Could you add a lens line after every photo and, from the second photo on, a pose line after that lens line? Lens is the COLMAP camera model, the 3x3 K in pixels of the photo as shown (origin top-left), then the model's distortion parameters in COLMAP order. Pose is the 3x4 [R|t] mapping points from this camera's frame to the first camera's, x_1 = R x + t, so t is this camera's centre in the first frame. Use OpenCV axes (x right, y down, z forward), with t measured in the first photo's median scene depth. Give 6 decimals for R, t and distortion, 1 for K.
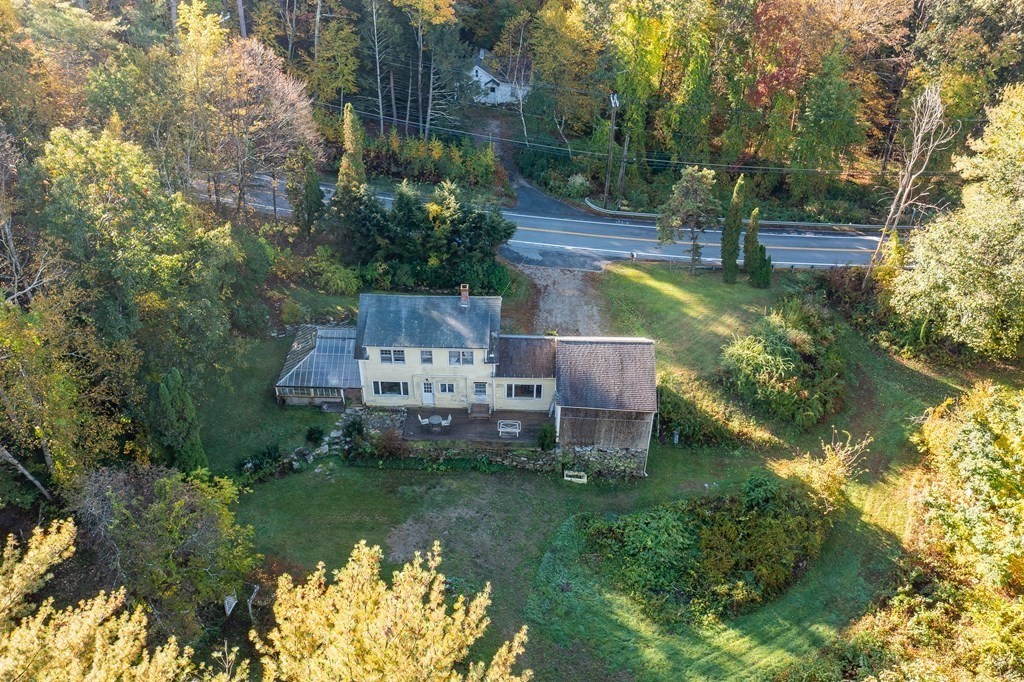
lens RADIAL K [[812.6, 0, 512.0], [0, 812.6, 341.0], [0, 0, 1]] dist [-0.010475, 0.000169]
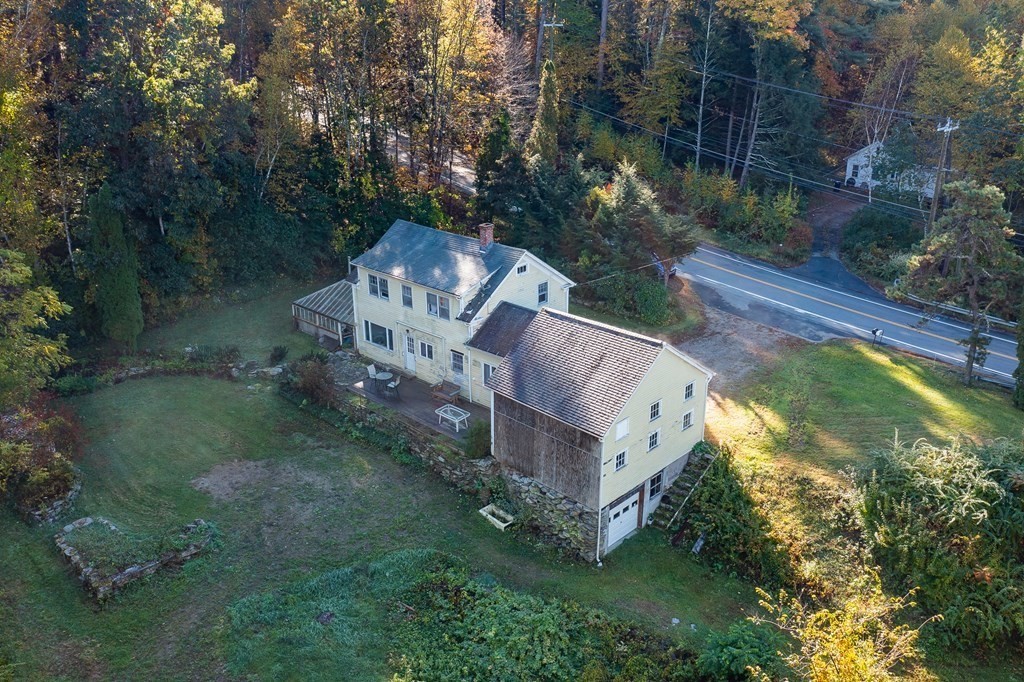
lens RADIAL K [[860.7, 0, 512.3], [0, 860.7, 367.1], [0, 0, 1]] dist [-0.012423, -0.002998]
pose [[0.746349, 0.246068, -0.618396, 0.478053], [-0.375502, 0.922824, -0.085995, 0.112321], [0.549510, 0.296391, 0.781147, 0.443459]]
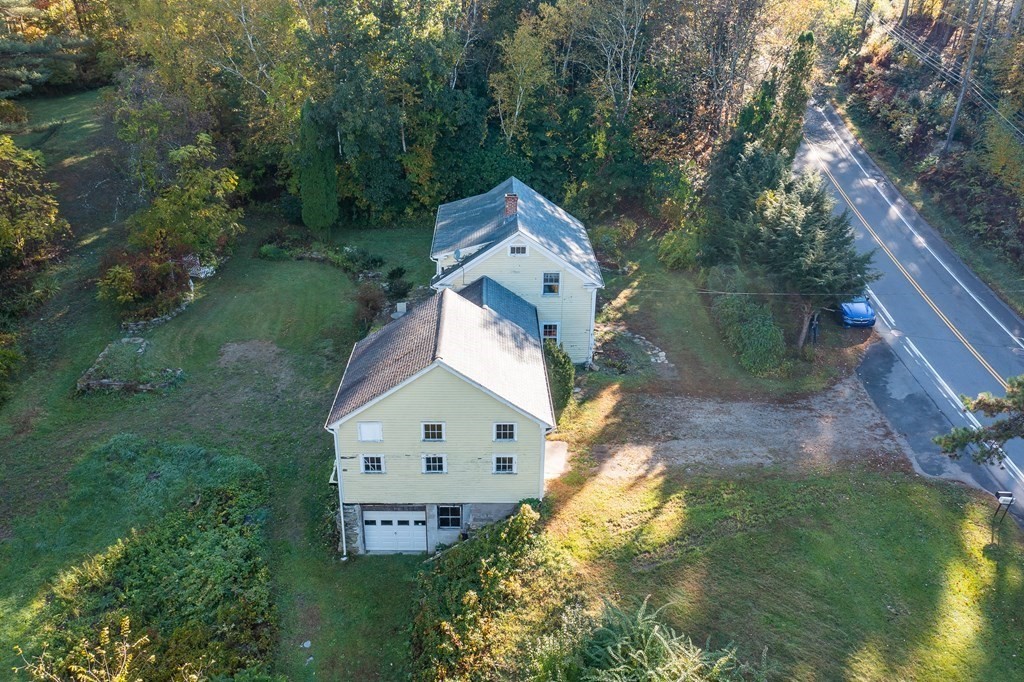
lens RADIAL K [[812.6, 0, 512.0], [0, 812.6, 341.0], [0, 0, 1]] dist [-0.010475, 0.000169]
pose [[0.039359, 0.418824, -0.907214, 0.622836], [-0.591121, 0.741765, 0.316797, -0.192443], [0.805622, 0.523804, 0.276771, 0.876856]]
